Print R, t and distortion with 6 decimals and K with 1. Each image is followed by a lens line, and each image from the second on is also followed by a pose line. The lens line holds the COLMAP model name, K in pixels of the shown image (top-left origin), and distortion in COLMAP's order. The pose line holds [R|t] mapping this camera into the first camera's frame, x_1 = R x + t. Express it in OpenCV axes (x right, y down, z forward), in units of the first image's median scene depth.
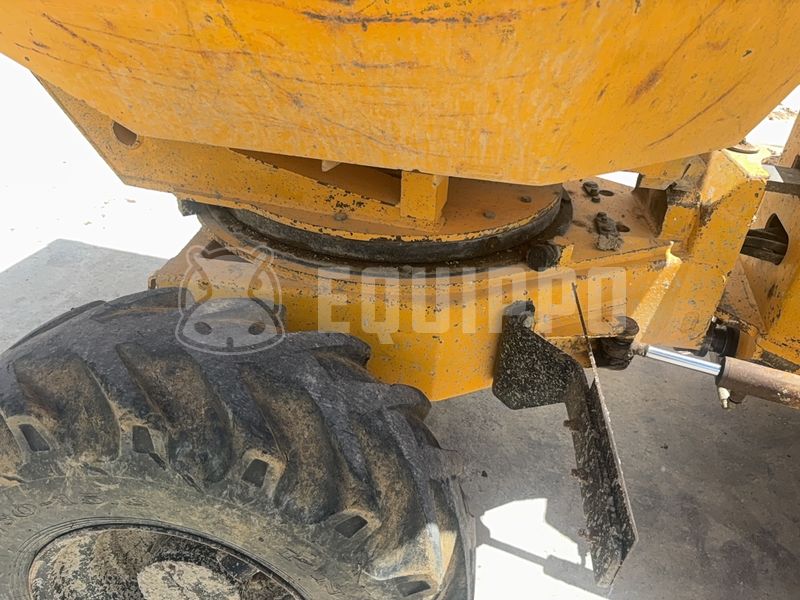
lens RADIAL K [[610.3, 0, 400.0], [0, 610.3, 300.0], [0, 0, 1]] dist [-0.000591, -0.008063]
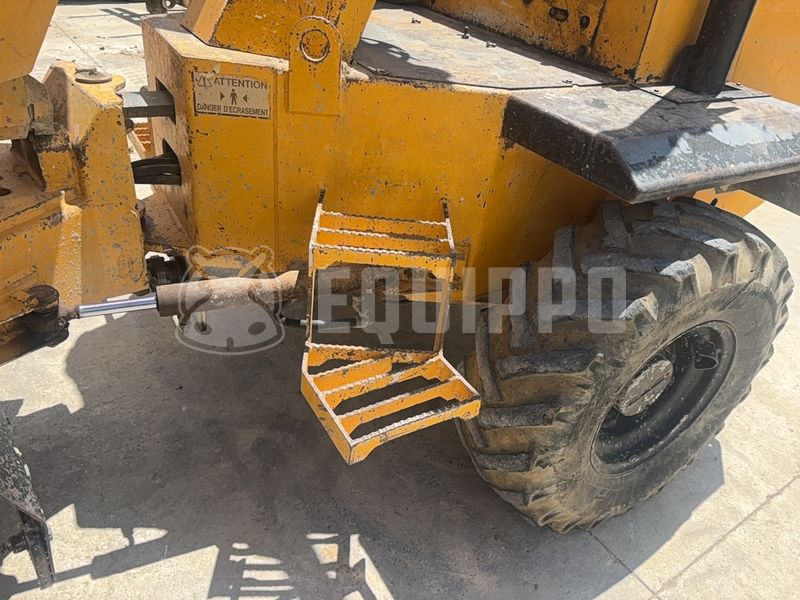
lens RADIAL K [[610.3, 0, 400.0], [0, 610.3, 300.0], [0, 0, 1]] dist [-0.000591, -0.008063]
pose [[0.674058, -0.379196, 0.633922, 0.144355], [0.332594, 0.922071, 0.197907, 0.043155], [-0.659566, 0.077438, 0.747647, -0.010201]]
